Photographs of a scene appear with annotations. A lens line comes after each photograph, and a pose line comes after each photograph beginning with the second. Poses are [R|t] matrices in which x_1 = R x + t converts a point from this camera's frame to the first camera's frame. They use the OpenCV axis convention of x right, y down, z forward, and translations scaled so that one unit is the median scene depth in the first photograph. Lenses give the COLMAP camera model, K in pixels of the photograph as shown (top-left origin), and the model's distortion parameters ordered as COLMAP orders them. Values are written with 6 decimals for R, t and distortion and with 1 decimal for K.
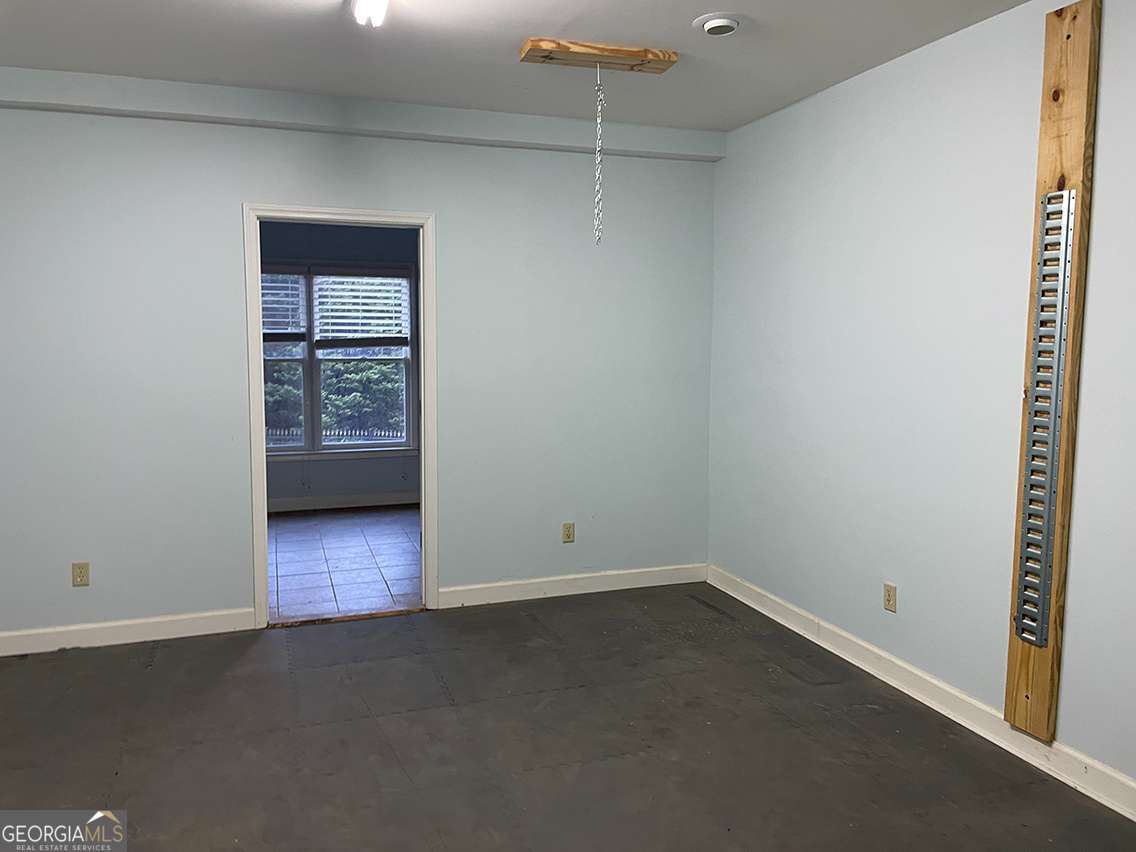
lens RADIAL K [[850.6, 0, 572.6], [0, 850.6, 428.6], [0, 0, 1]] dist [0.013877, 0.001050]
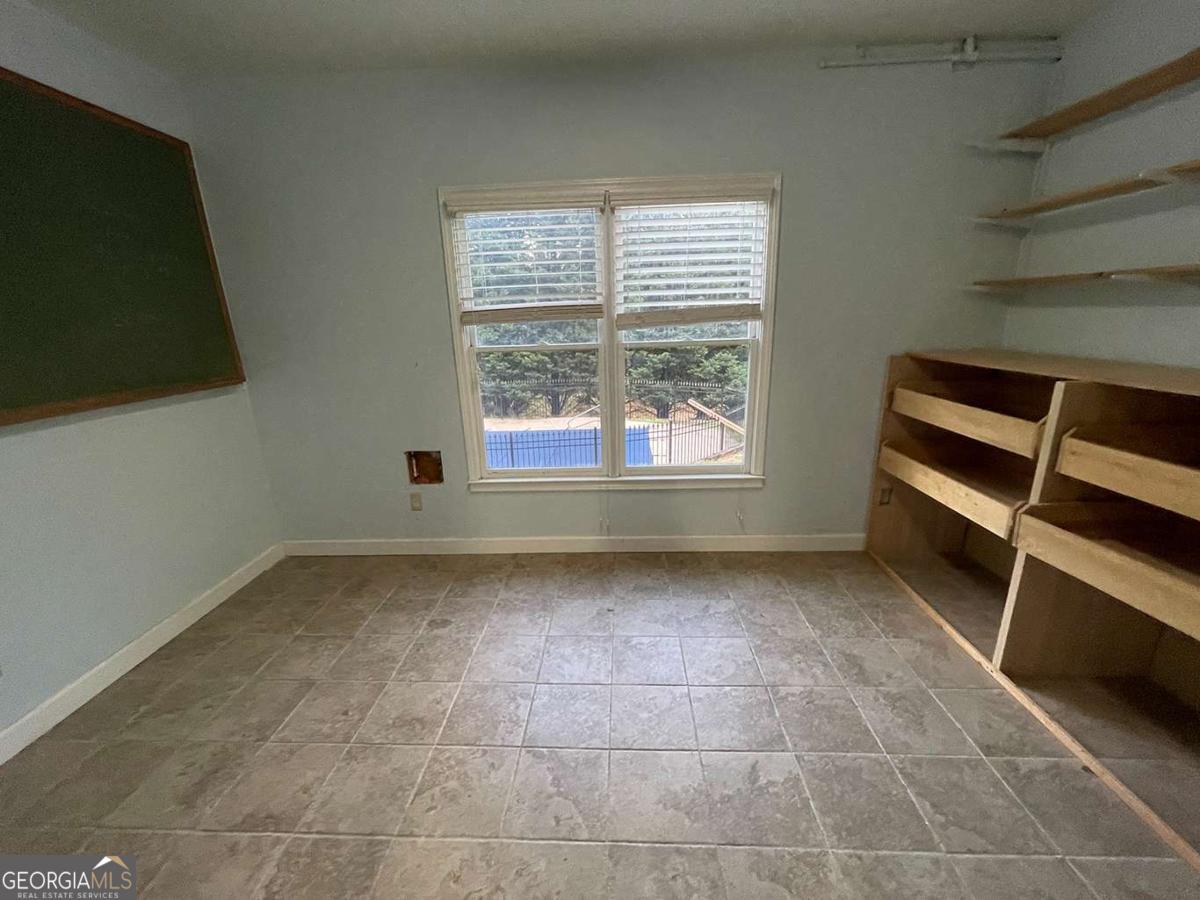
lens RADIAL K [[484.6, 0, 595.3], [0, 484.6, 459.0], [0, 0, 1]] dist [0.001457, -0.001016]
pose [[0.925726, 0.072711, -0.371139, -0.170565], [-0.003060, 0.982752, 0.184902, -0.063421], [0.378182, -0.170032, 0.909982, 0.632643]]
